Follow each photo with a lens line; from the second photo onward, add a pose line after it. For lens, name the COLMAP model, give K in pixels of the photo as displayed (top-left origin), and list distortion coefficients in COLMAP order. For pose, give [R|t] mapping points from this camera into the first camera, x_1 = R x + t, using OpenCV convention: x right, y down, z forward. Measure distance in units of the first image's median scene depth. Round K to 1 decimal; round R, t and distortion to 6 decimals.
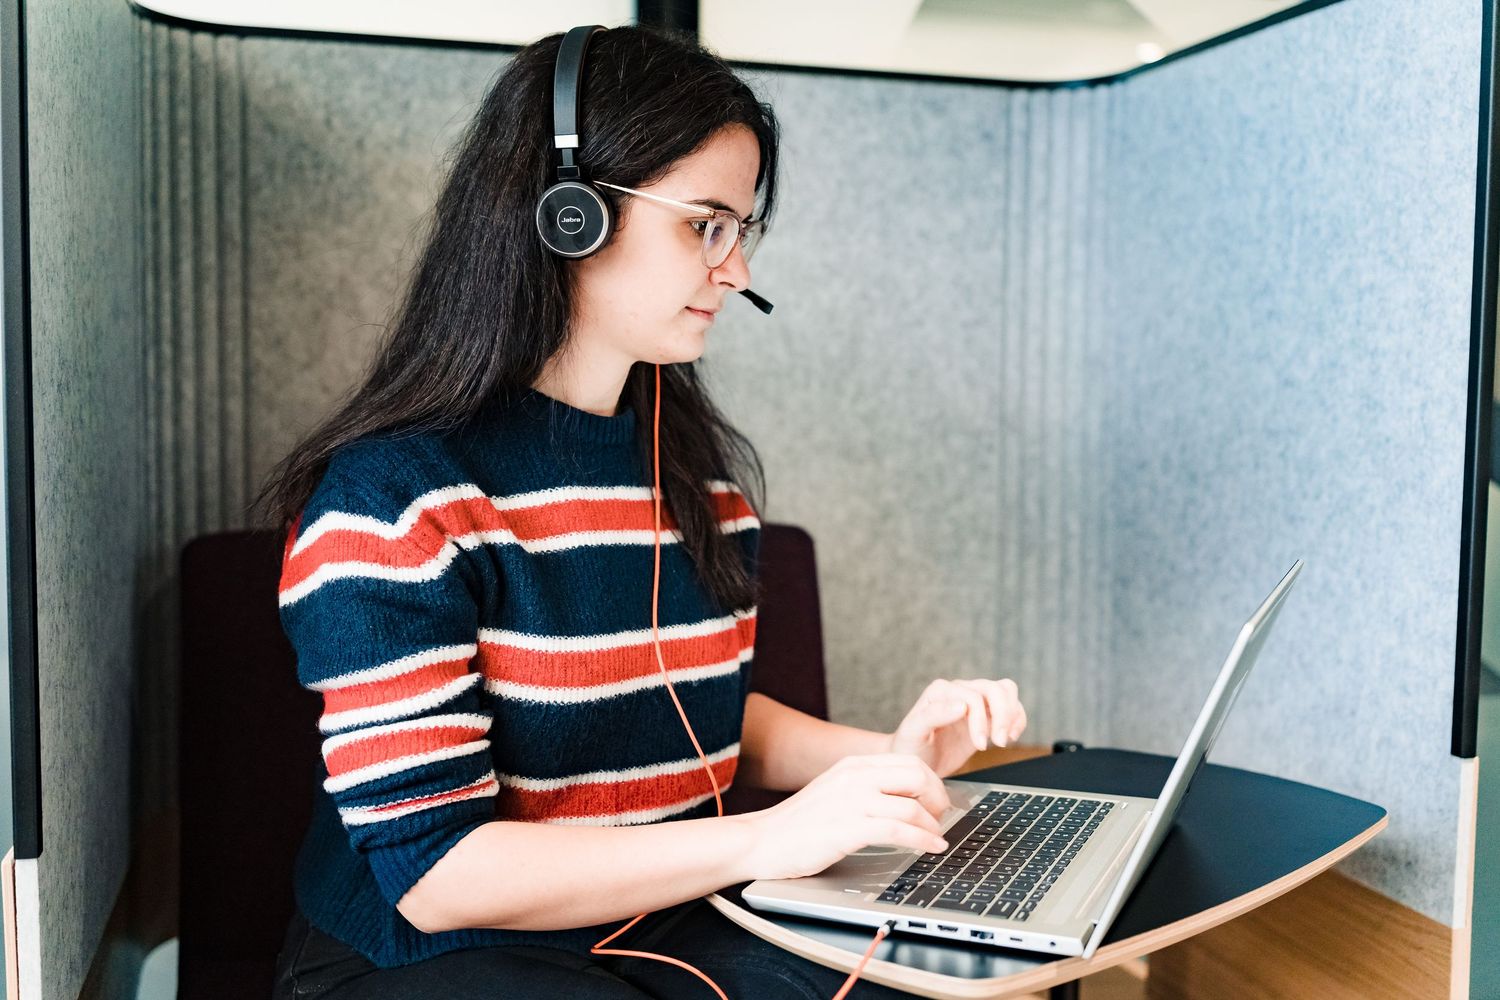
lens RADIAL K [[1493.8, 0, 752.1], [0, 1493.8, 501.4], [0, 0, 1]] dist [-0.017839, 0.000000]
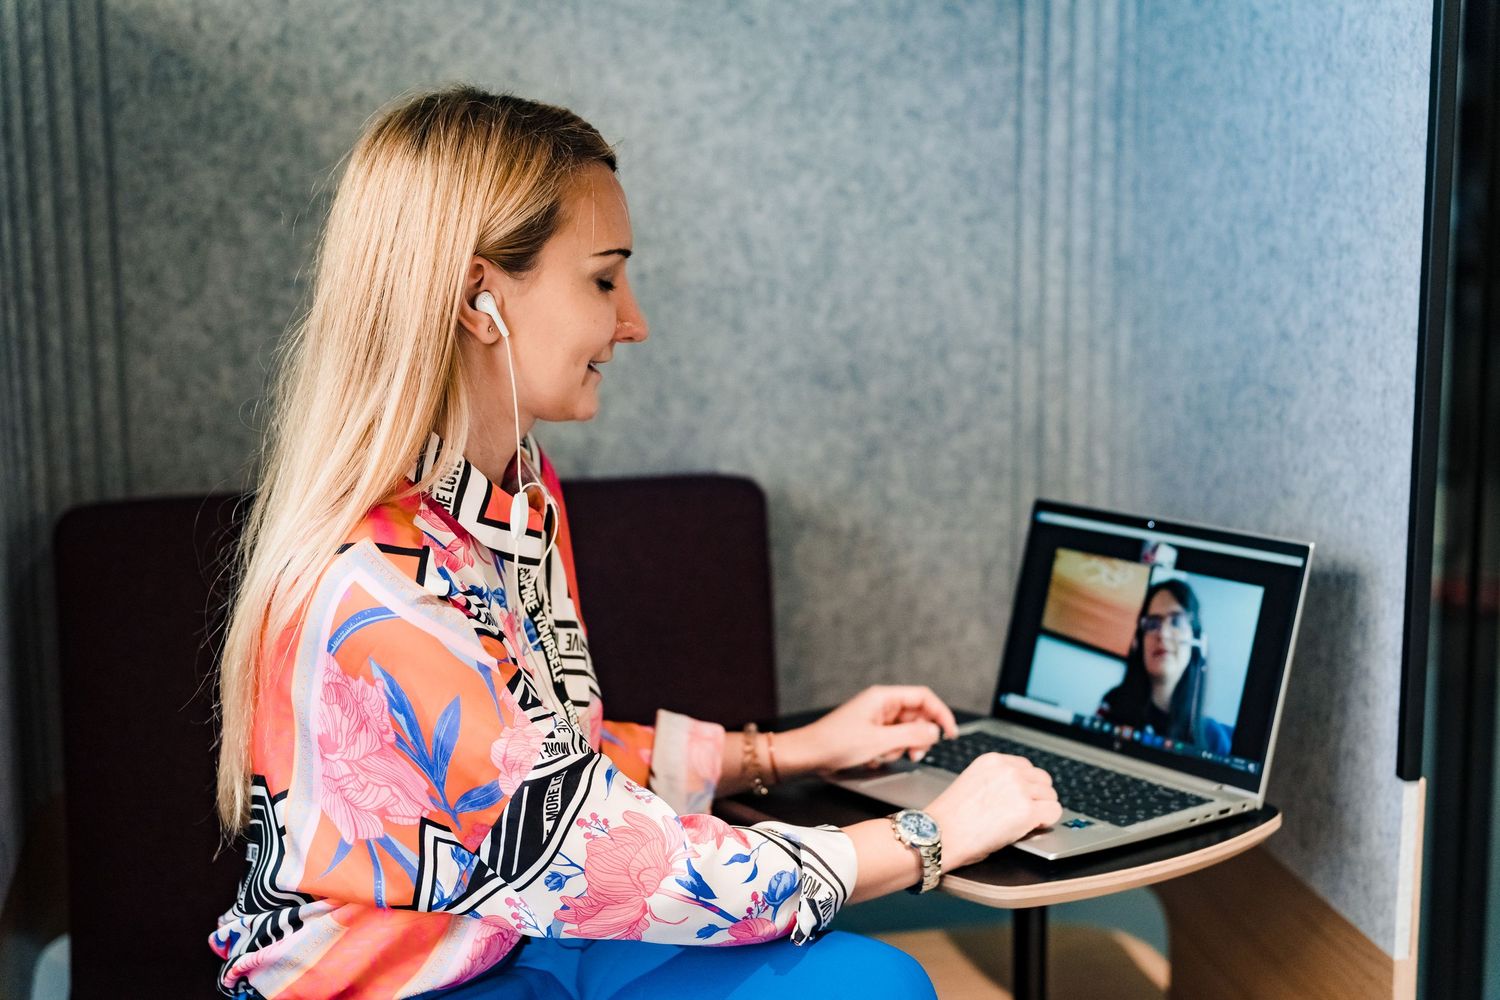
lens RADIAL K [[2346.4, 0, 749.1], [0, 2346.4, 499.8], [0, 0, 1]] dist [-0.020290, 0.000000]
pose [[0.995653, -0.000588, -0.093143, 0.161456], [0.012205, 0.992182, 0.124202, -0.143777], [0.092342, -0.124799, 0.987876, -0.349124]]
